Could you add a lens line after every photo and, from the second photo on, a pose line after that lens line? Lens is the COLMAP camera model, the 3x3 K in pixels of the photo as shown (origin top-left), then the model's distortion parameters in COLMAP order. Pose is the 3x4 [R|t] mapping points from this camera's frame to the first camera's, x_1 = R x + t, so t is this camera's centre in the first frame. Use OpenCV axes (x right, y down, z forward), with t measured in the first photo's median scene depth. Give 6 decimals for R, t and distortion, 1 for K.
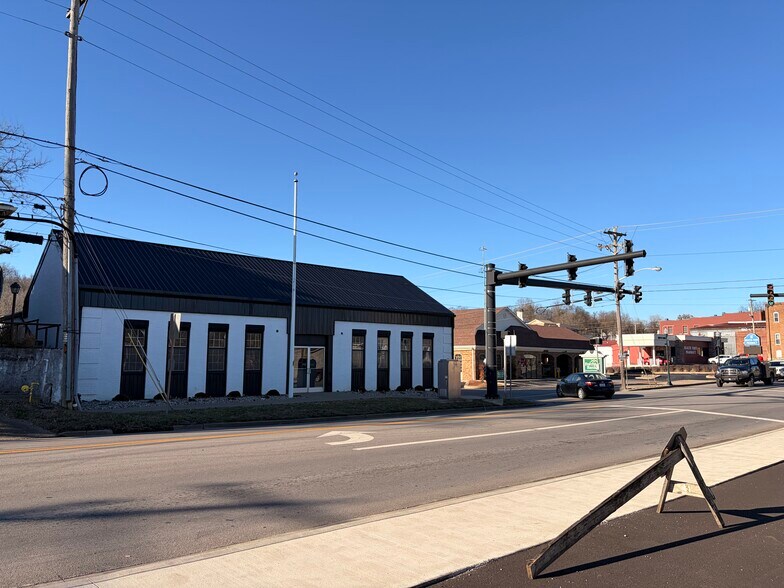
lens RADIAL K [[591.7, 0, 392.0], [0, 591.7, 294.0], [0, 0, 1]] dist [0.073370, -0.068417]
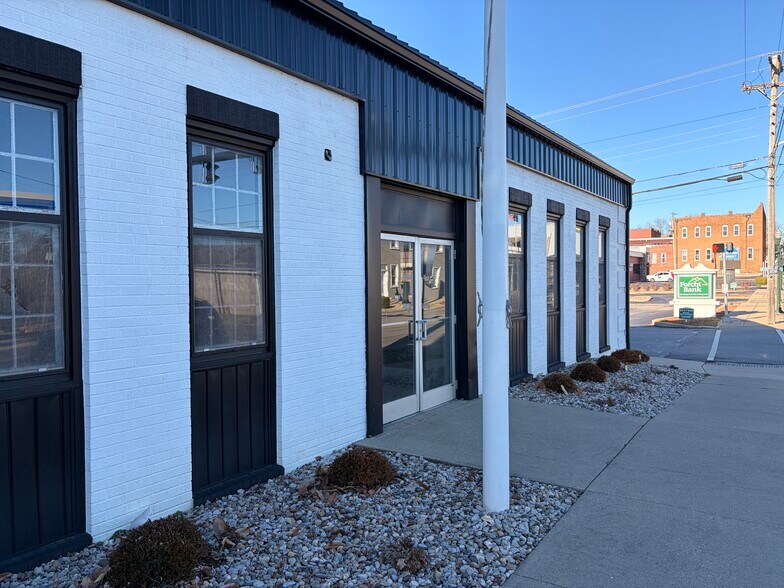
lens RADIAL K [[591.7, 0, 392.0], [0, 591.7, 294.0], [0, 0, 1]] dist [0.073370, -0.068417]
pose [[0.967730, -0.021350, 0.251082, -0.133782], [-0.010876, 0.991937, 0.126264, 0.050241], [-0.251753, -0.124921, 0.959695, 0.466138]]
